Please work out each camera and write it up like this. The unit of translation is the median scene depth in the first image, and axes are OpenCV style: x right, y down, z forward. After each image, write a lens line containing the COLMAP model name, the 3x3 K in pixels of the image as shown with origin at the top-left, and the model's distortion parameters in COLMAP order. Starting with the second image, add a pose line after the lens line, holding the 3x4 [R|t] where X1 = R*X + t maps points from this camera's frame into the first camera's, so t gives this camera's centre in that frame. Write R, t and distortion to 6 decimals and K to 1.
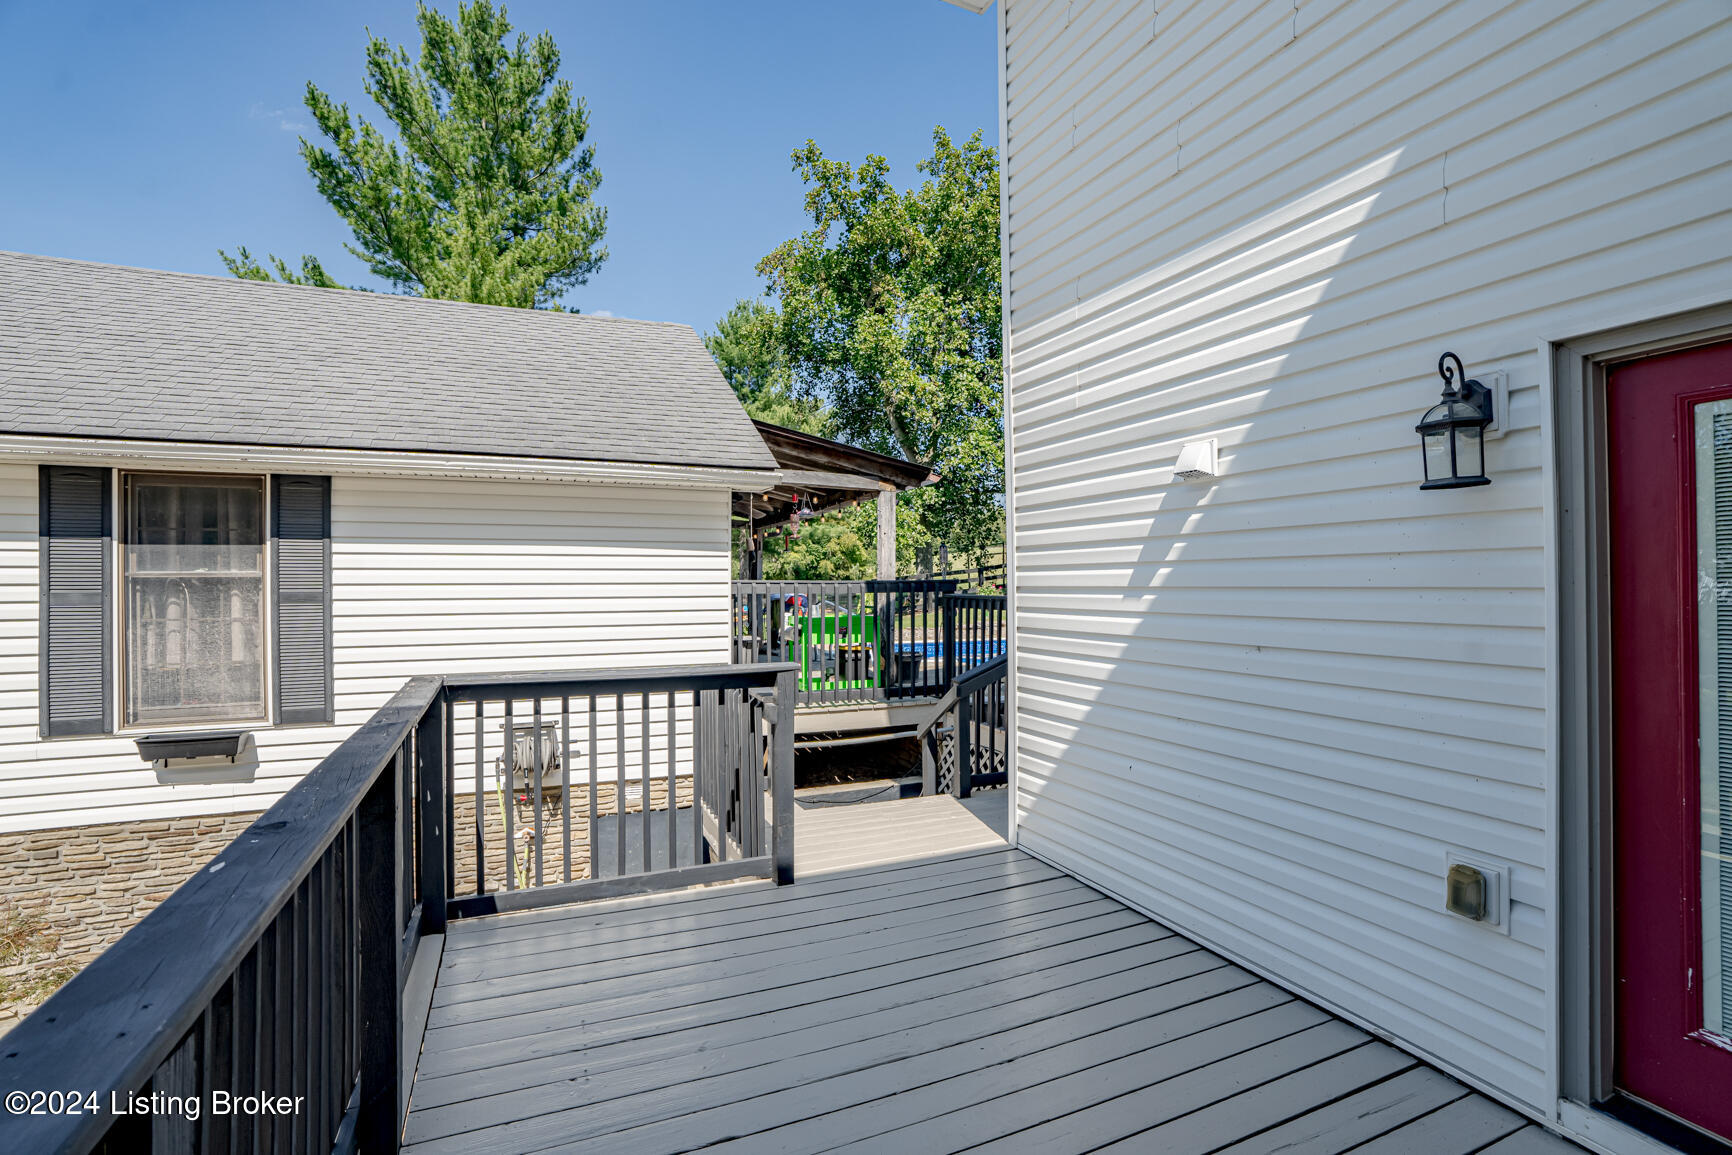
lens RADIAL K [[791.6, 0, 866.0], [0, 791.6, 577.5], [0, 0, 1]] dist [-0.014227, 0.000586]
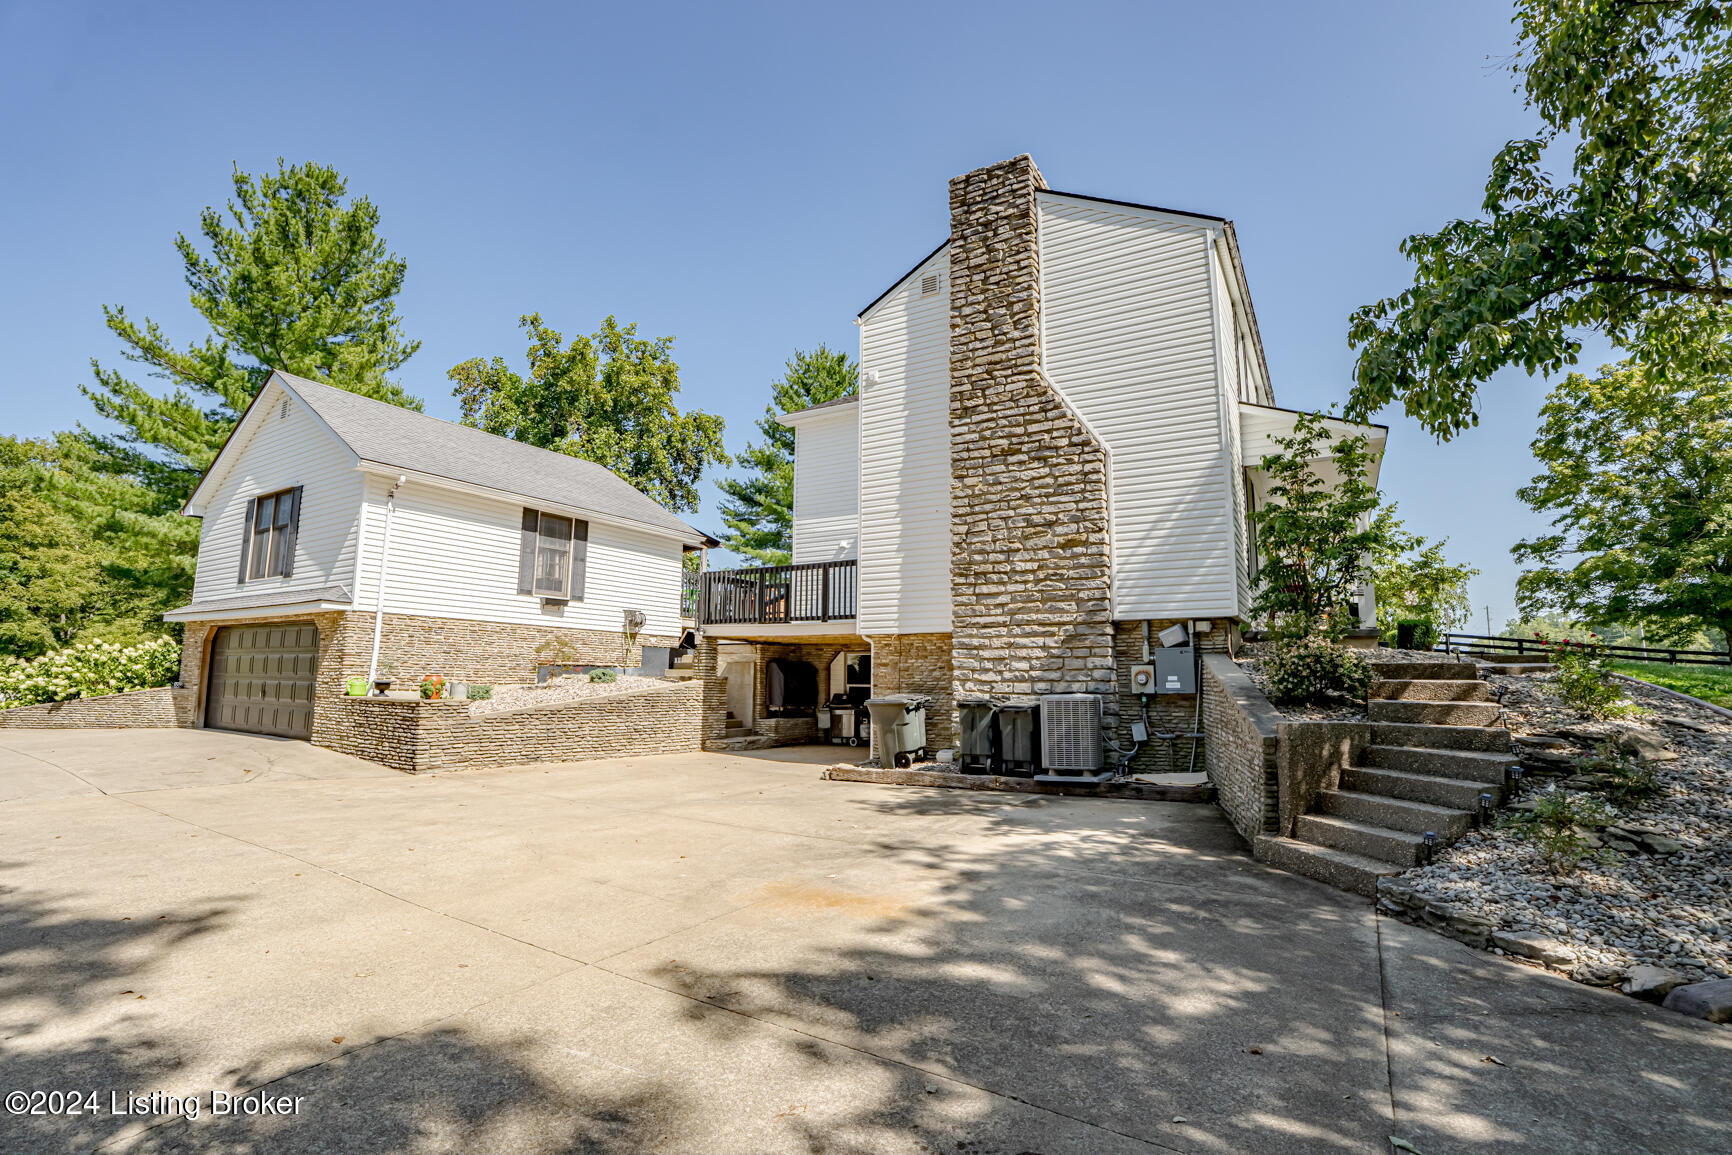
lens RADIAL K [[791.6, 0, 866.0], [0, 791.6, 577.5], [0, 0, 1]] dist [-0.014227, 0.000586]
pose [[0.817722, 0.090504, 0.568454, -1.552148], [-0.021163, 0.991621, -0.127434, 0.466811], [-0.575224, 0.092176, 0.812786, -2.151921]]
